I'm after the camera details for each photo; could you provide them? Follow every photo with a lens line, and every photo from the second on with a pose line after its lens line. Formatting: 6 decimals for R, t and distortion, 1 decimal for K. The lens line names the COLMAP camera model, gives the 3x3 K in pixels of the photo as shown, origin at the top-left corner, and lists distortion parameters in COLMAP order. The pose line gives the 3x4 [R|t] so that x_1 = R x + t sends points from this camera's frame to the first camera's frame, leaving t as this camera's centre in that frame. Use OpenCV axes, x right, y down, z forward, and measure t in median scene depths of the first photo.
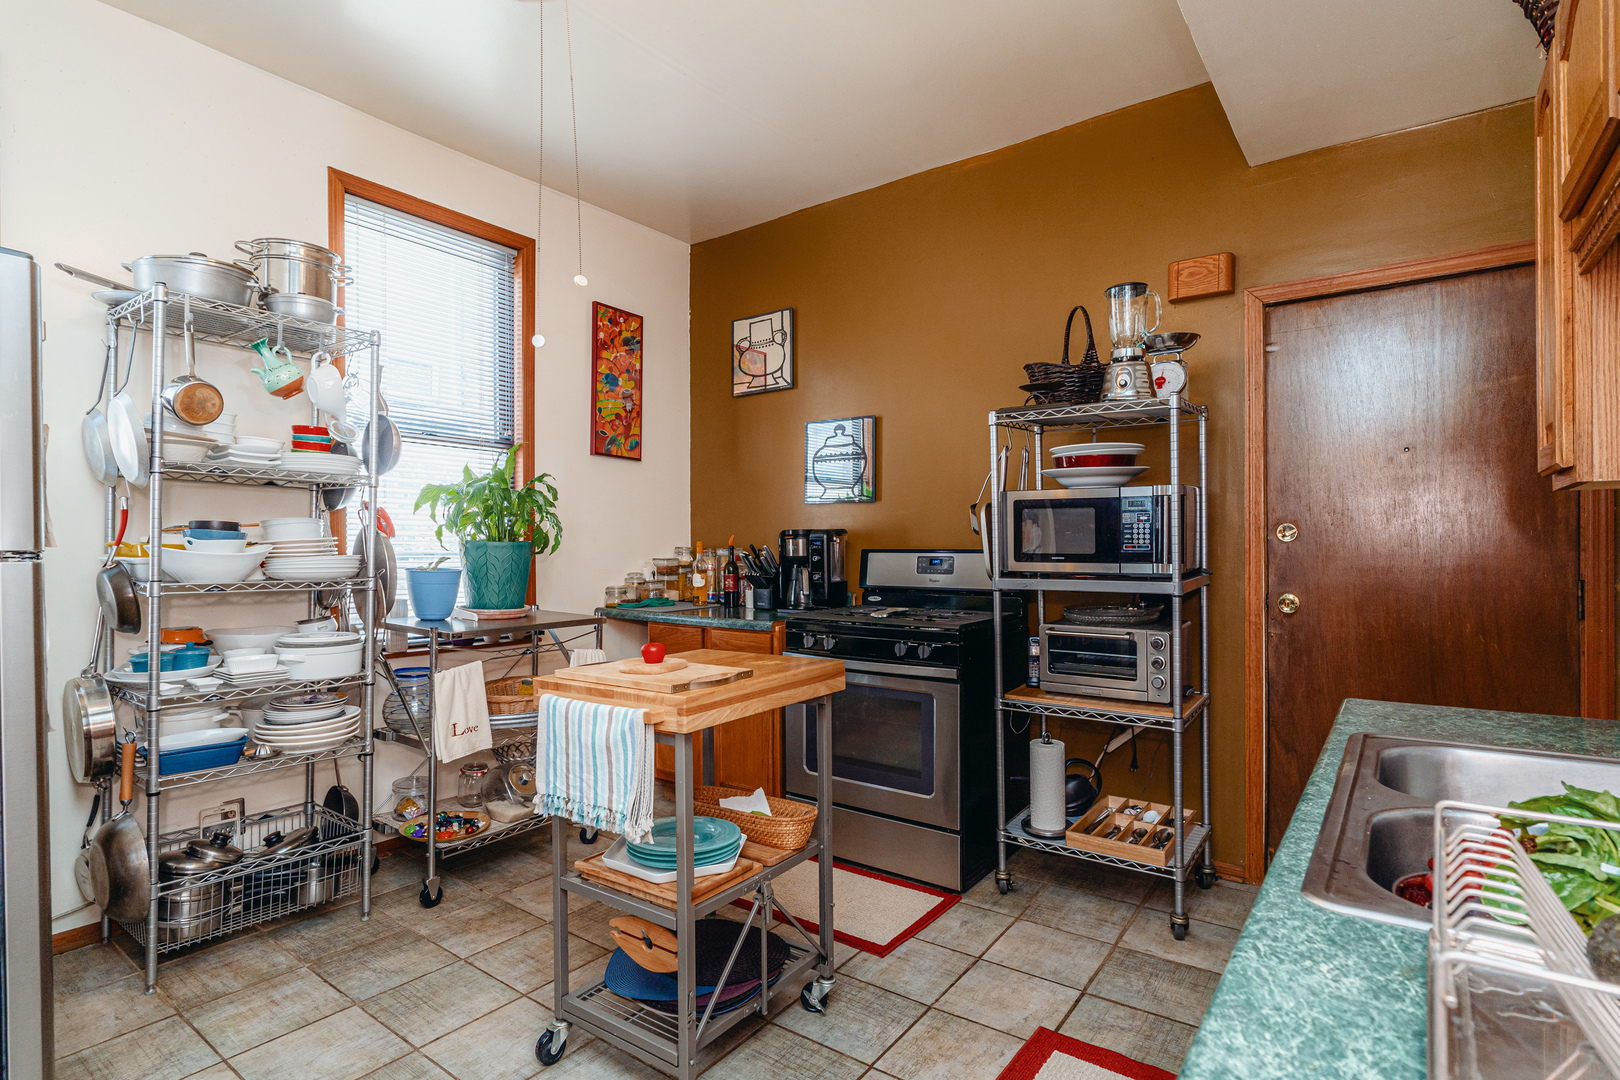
lens RADIAL K [[820.5, 0, 803.9], [0, 820.5, 543.3], [0, 0, 1]] dist [-0.001694, 0.000938]
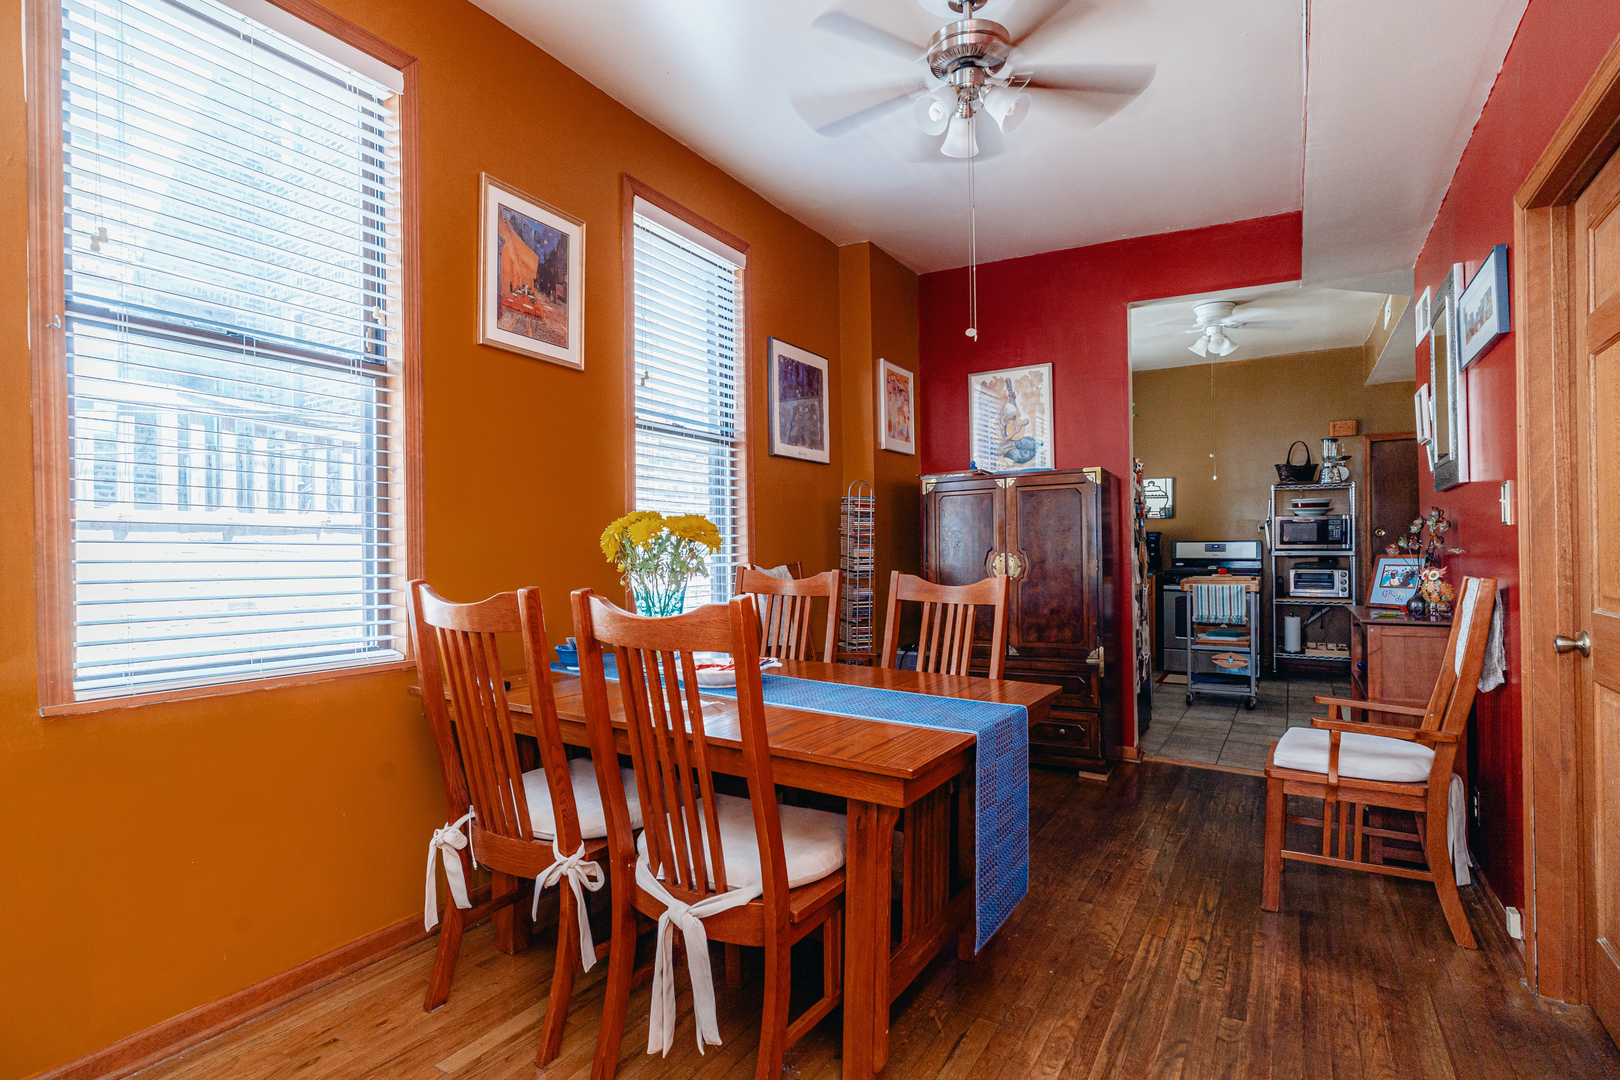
lens RADIAL K [[820.5, 0, 807.2], [0, 820.5, 545.9], [0, 0, 1]] dist [-0.001694, 0.000938]
pose [[0.995064, -0.002894, 0.099189, -1.443485], [0.002563, 0.999991, 0.003467, 0.013277], [-0.099198, -0.003195, 0.995063, -1.363606]]
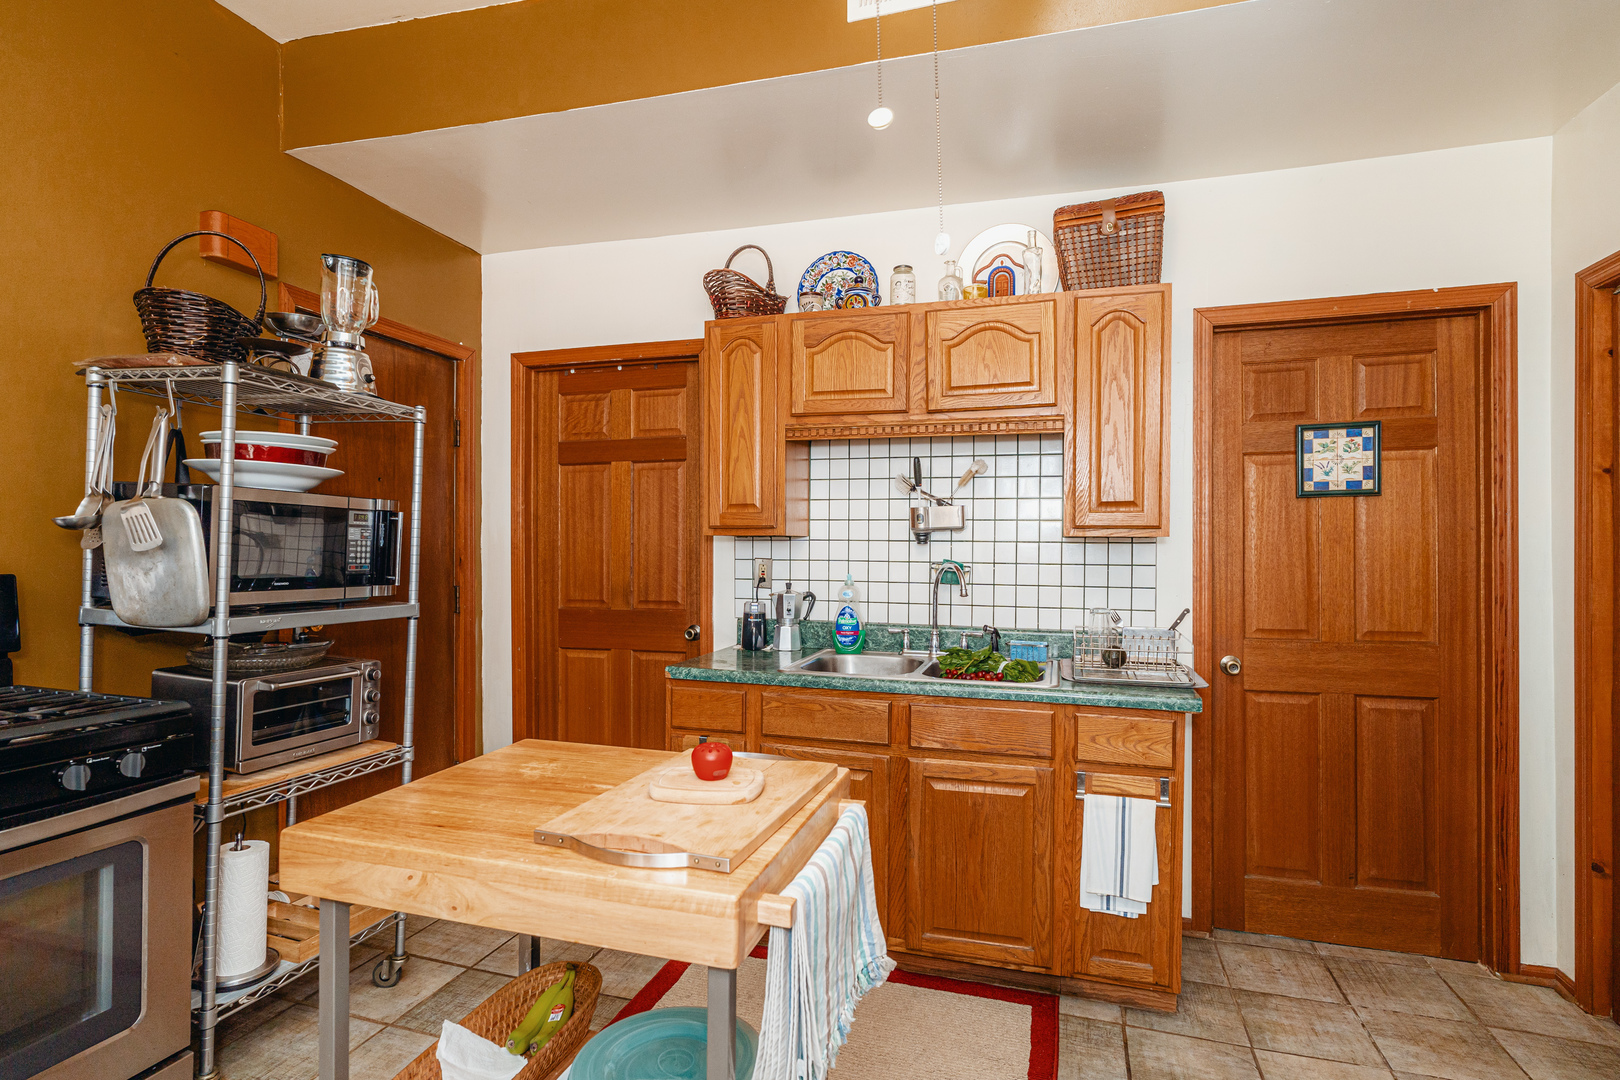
lens RADIAL K [[820.5, 0, 804.2], [0, 820.5, 539.3], [0, 0, 1]] dist [-0.001694, 0.000938]
pose [[-0.326567, 0.013409, 0.945079, -0.534535], [-0.009746, 0.999798, -0.017553, -0.013838], [-0.945124, -0.014942, -0.326370, 0.785016]]
